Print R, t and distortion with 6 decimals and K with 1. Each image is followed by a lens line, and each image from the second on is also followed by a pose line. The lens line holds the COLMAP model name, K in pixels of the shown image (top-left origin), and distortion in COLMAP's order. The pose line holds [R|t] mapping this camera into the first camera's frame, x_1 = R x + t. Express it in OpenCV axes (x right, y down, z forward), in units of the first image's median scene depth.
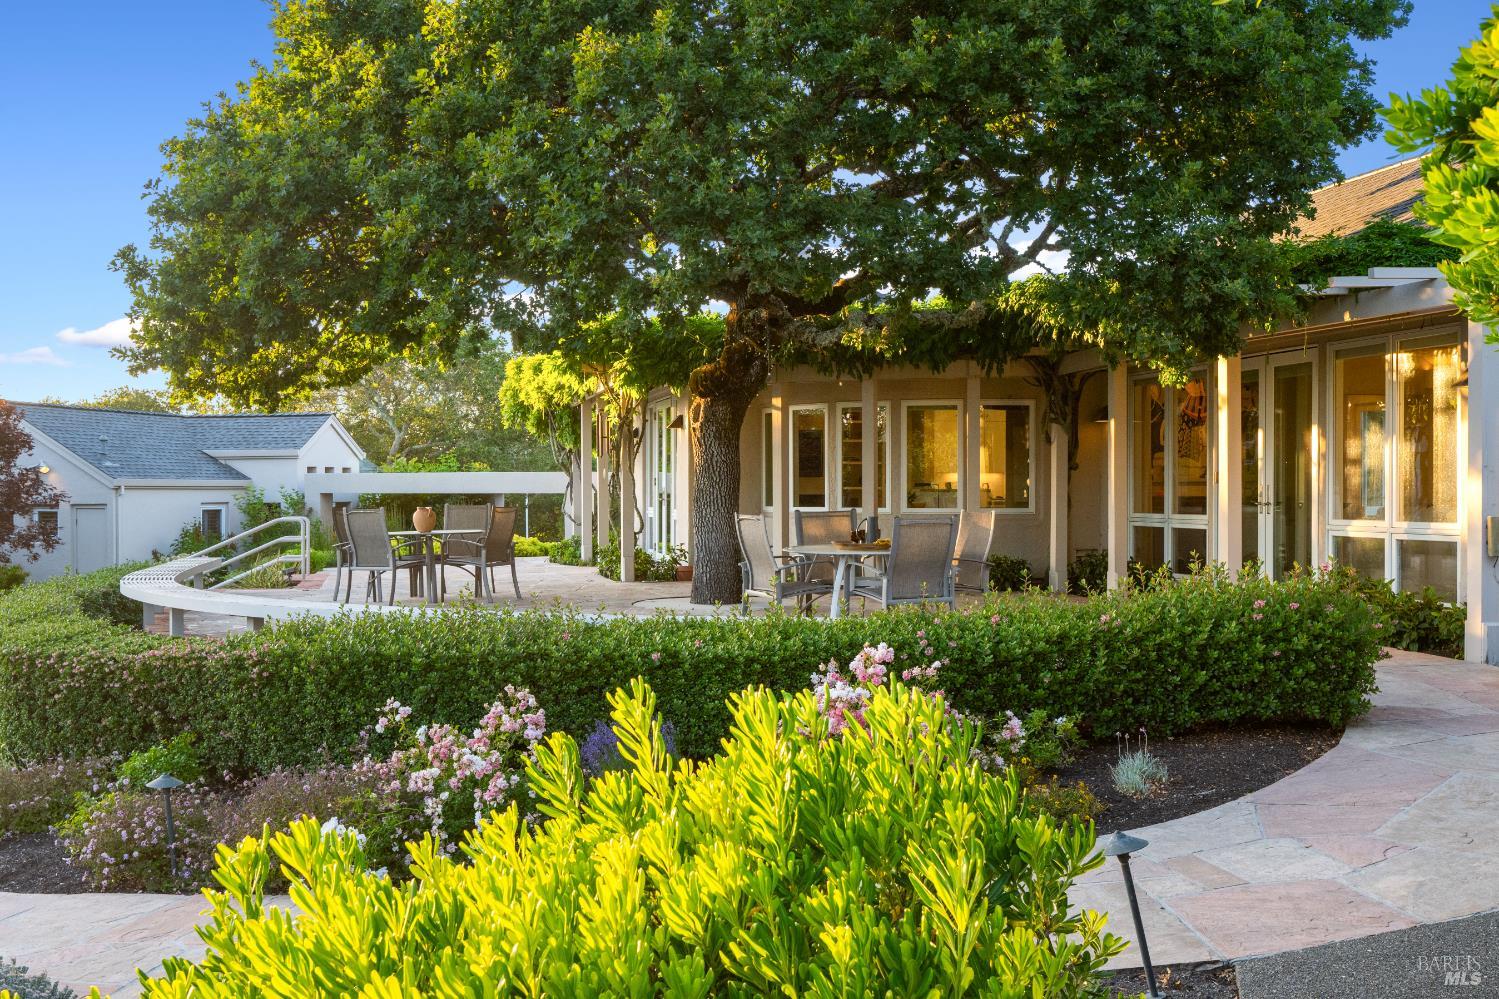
lens RADIAL K [[1531.2, 0, 748.3], [0, 1531.2, 496.8], [0, 0, 1]] dist [-0.012461, 0.000000]
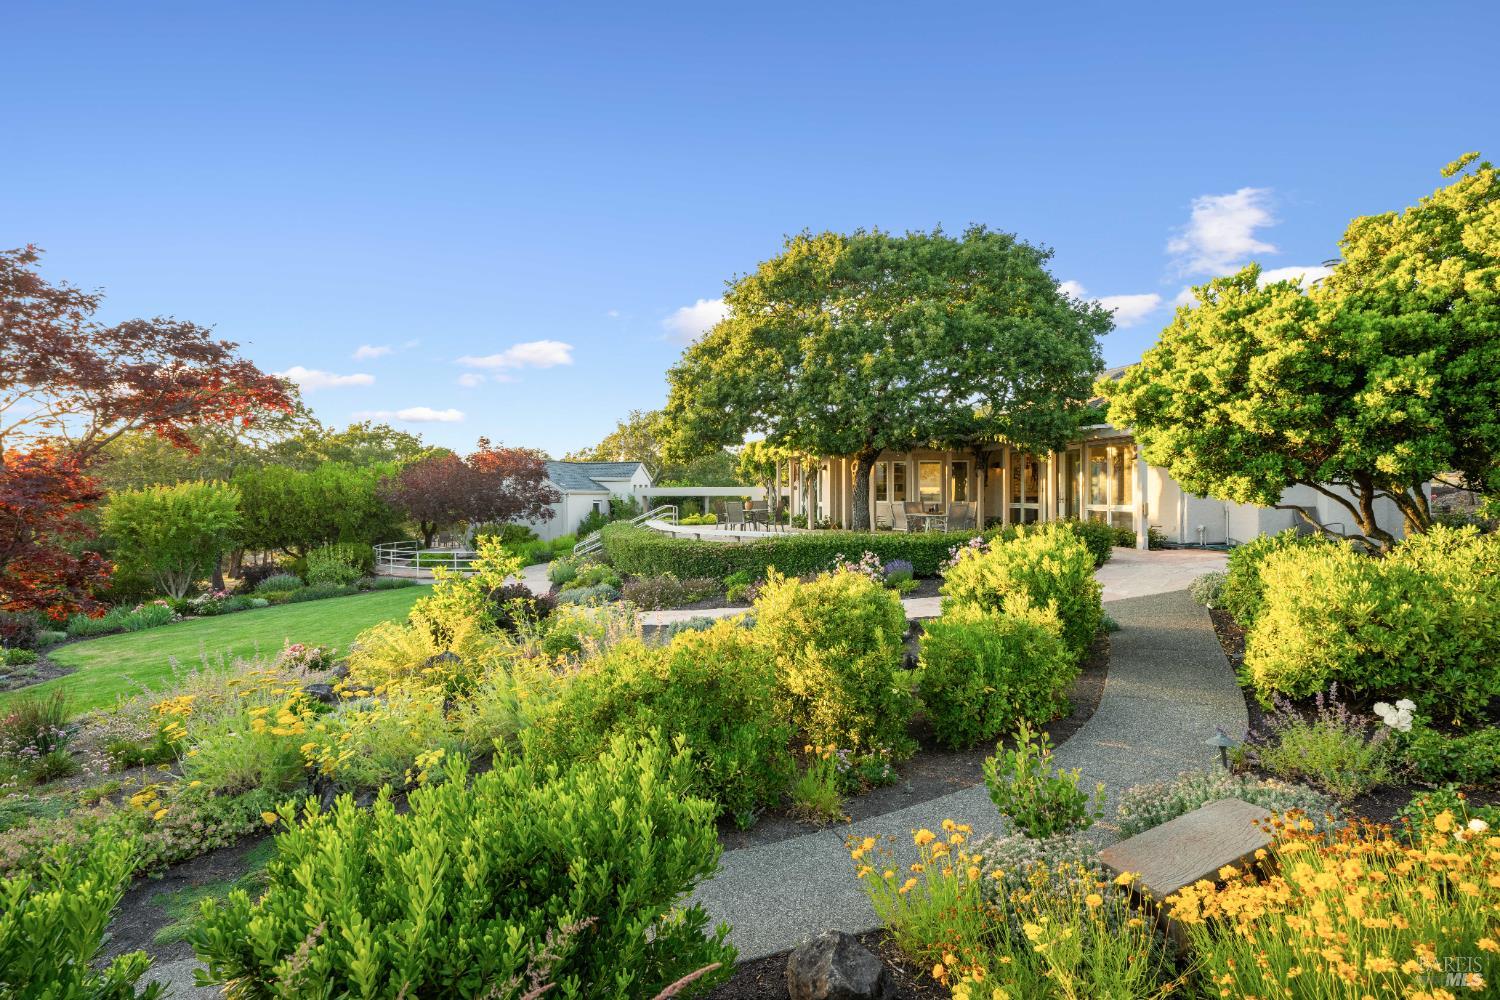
lens RADIAL K [[789.7, 0, 752.2], [0, 789.7, 503.9], [0, 0, 1]] dist [-0.000490, 0.000007]
pose [[0.999997, -0.002265, 0.001327, -0.247943], [0.002253, 0.999957, 0.008992, -0.001556], [-0.001348, -0.008989, 0.999959, -0.477869]]
